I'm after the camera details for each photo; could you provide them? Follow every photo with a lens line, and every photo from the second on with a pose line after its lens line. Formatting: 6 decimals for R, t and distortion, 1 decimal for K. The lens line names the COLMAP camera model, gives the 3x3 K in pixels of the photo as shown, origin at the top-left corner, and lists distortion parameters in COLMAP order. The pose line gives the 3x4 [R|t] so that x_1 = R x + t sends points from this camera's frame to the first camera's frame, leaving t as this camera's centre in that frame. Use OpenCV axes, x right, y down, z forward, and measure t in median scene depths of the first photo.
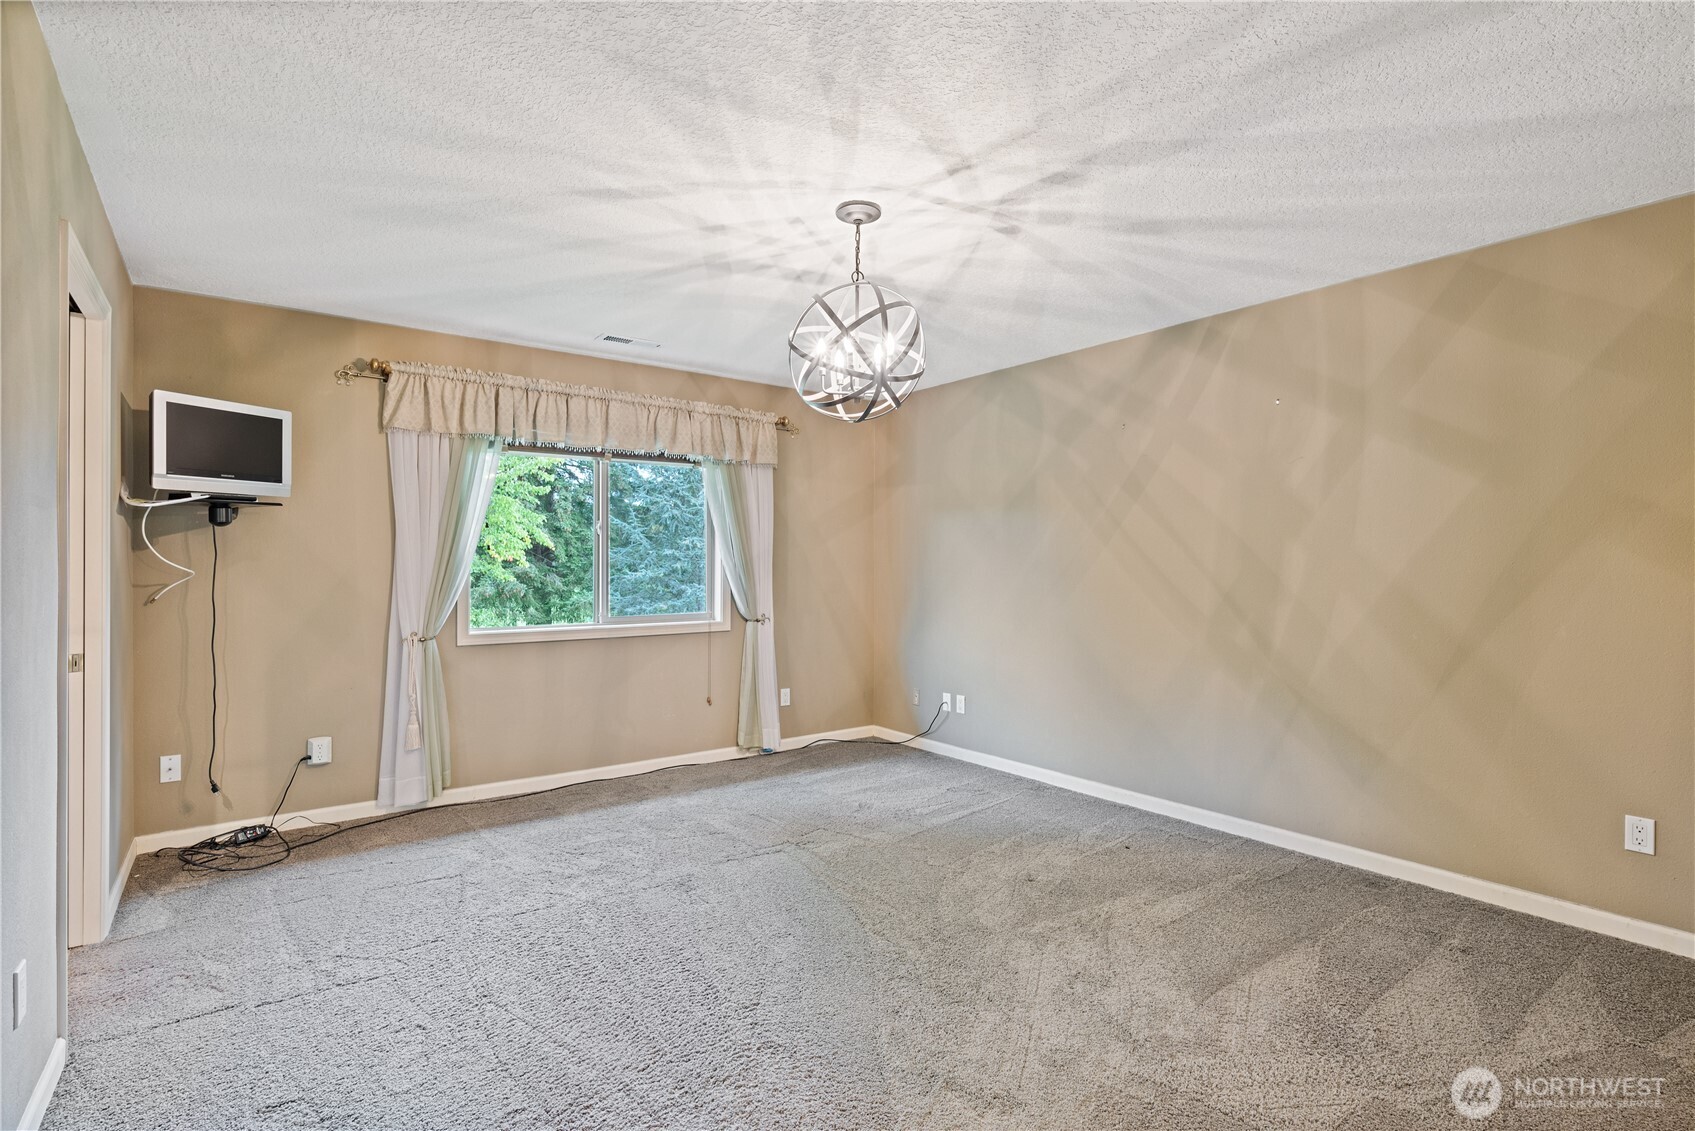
lens RADIAL K [[820.1, 0, 851.4], [0, 820.1, 566.6], [0, 0, 1]] dist [0.005326, -0.000585]
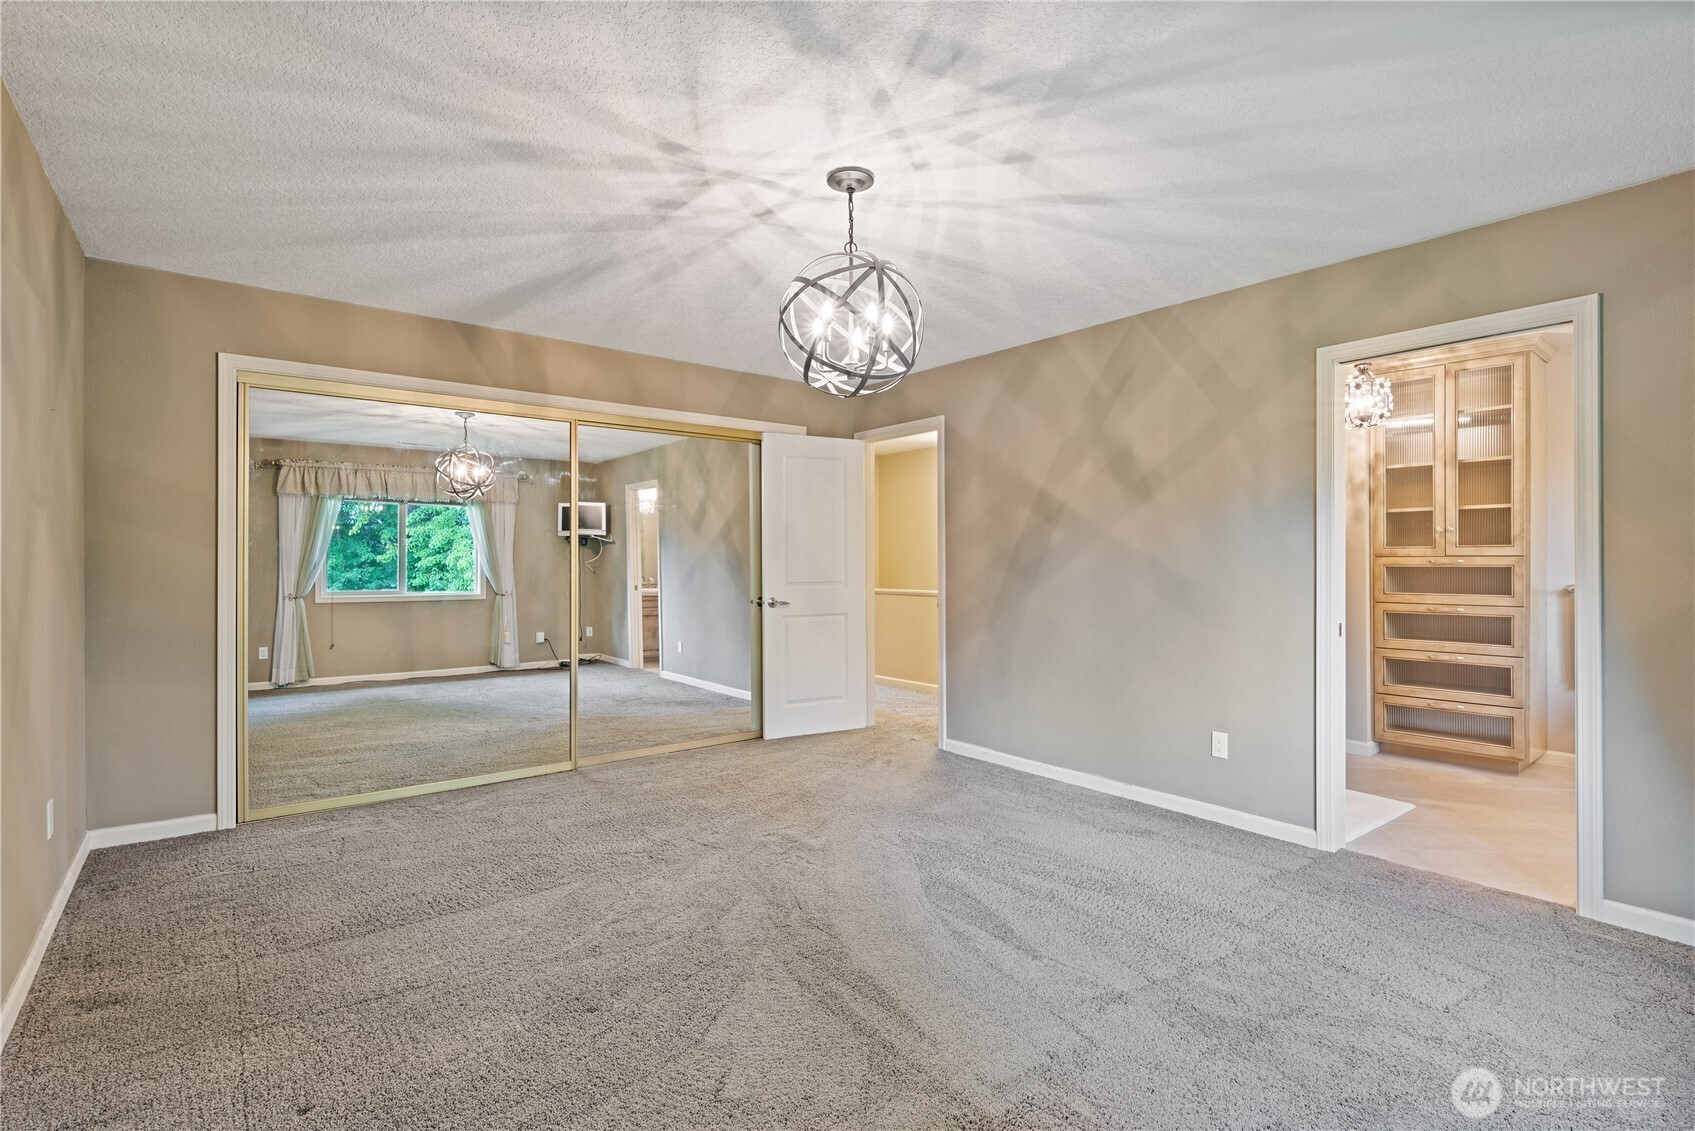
lens RADIAL K [[820.1, 0, 849.2], [0, 820.1, 558.7], [0, 0, 1]] dist [0.005326, -0.000585]
pose [[-0.999815, -0.005194, -0.018542, 0.026207], [-0.005144, 0.999983, -0.002725, 0.014785], [0.018556, -0.002629, -0.999824, 2.007545]]
